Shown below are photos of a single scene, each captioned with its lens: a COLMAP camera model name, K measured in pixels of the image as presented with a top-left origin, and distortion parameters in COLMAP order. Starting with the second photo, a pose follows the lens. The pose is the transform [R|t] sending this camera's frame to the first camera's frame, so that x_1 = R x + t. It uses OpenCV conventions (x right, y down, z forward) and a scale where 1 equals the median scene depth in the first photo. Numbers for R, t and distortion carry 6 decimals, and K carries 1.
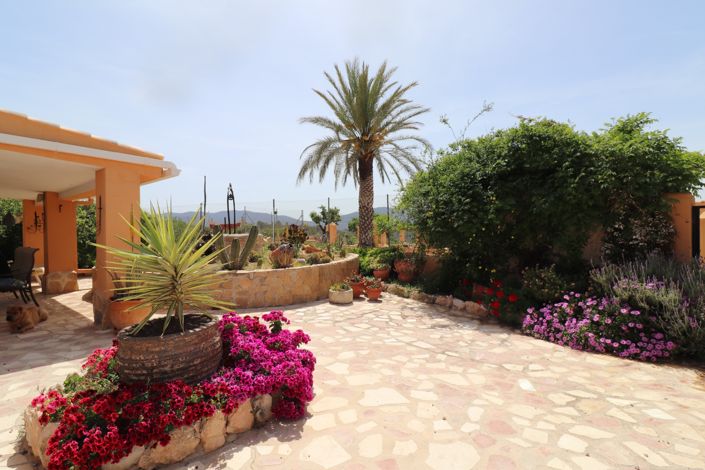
lens RADIAL K [[355.0, 0, 352.5], [0, 355.0, 235.0], [0, 0, 1]] dist [-0.000222, -0.010371]
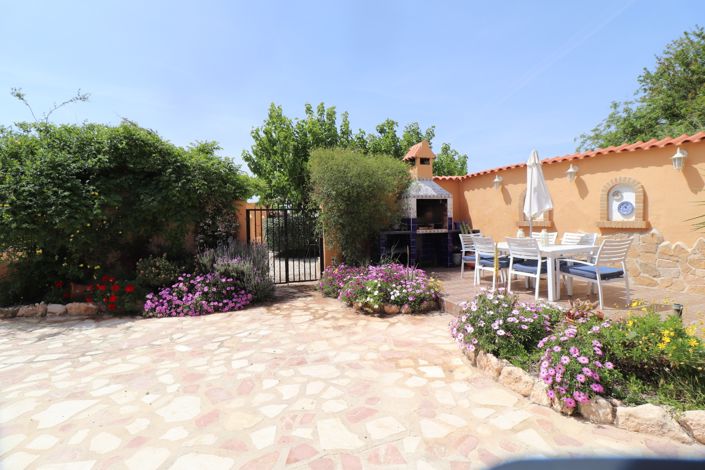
lens RADIAL K [[328.2, 0, 352.5], [0, 328.2, 235.0], [0, 0, 1]] dist [-0.001848, -0.016515]
pose [[0.366285, -0.034853, 0.929850, -0.244782], [0.023167, 0.999330, 0.028332, 0.003574], [-0.930214, 0.011164, 0.366847, 0.011141]]
